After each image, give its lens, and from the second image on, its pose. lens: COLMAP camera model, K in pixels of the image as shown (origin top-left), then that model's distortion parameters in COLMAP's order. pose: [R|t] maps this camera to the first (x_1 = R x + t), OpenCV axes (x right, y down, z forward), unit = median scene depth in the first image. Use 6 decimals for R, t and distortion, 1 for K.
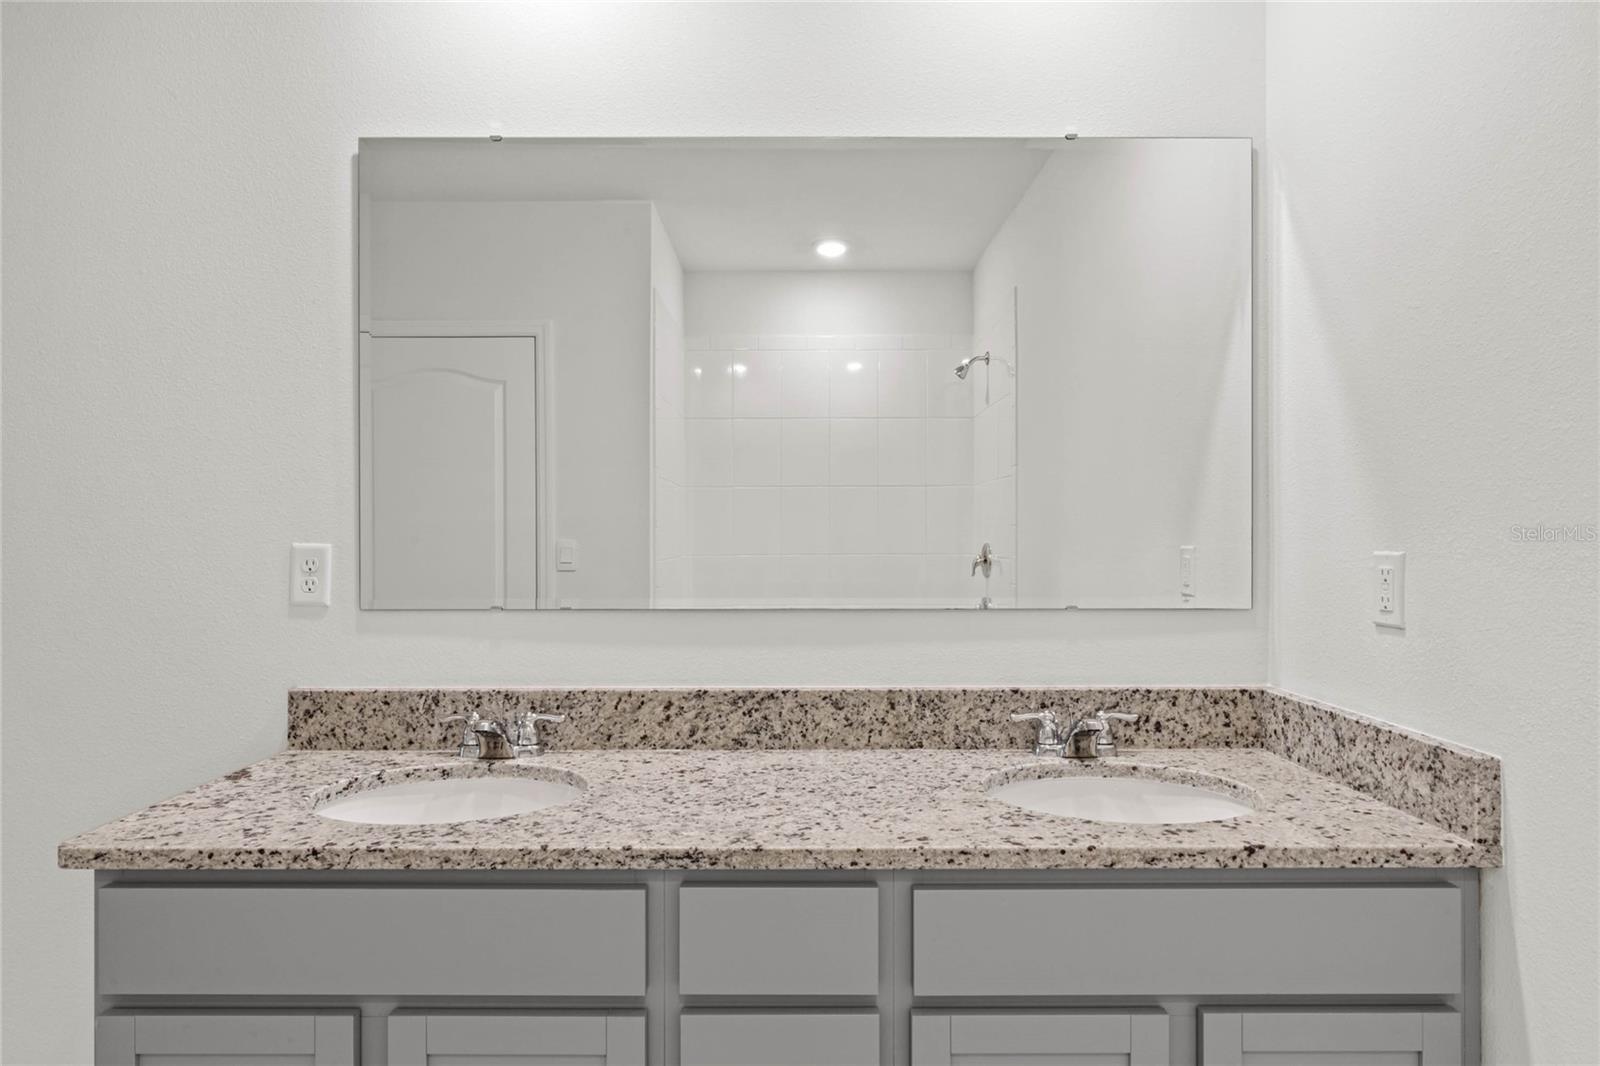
lens RADIAL K [[885.2, 0, 802.2], [0, 885.2, 536.9], [0, 0, 1]] dist [0.000289, -0.000817]
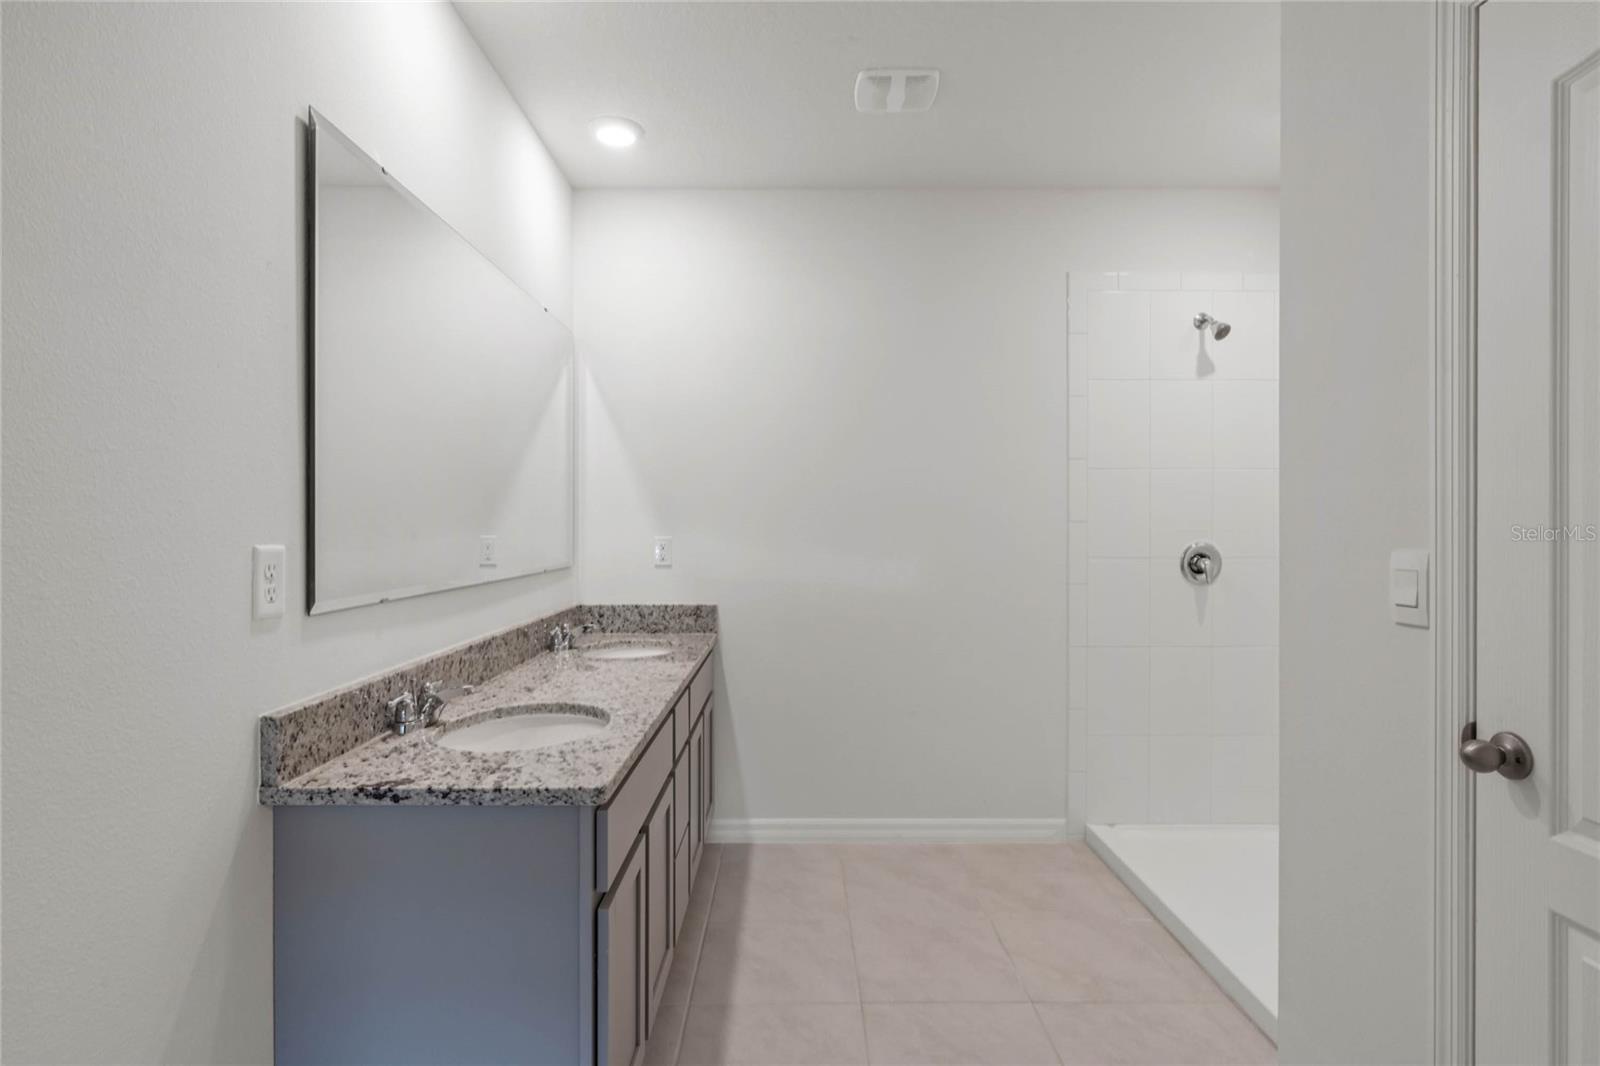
lens RADIAL K [[806.6, 0, 801.7], [0, 806.6, 527.4], [0, 0, 1]] dist [-0.008818, 0.002790]
pose [[-0.002495, -0.002396, 0.999994, -1.360848], [-0.004902, 0.999985, 0.002384, -0.014670], [-0.999985, -0.004896, -0.002506, 0.495739]]
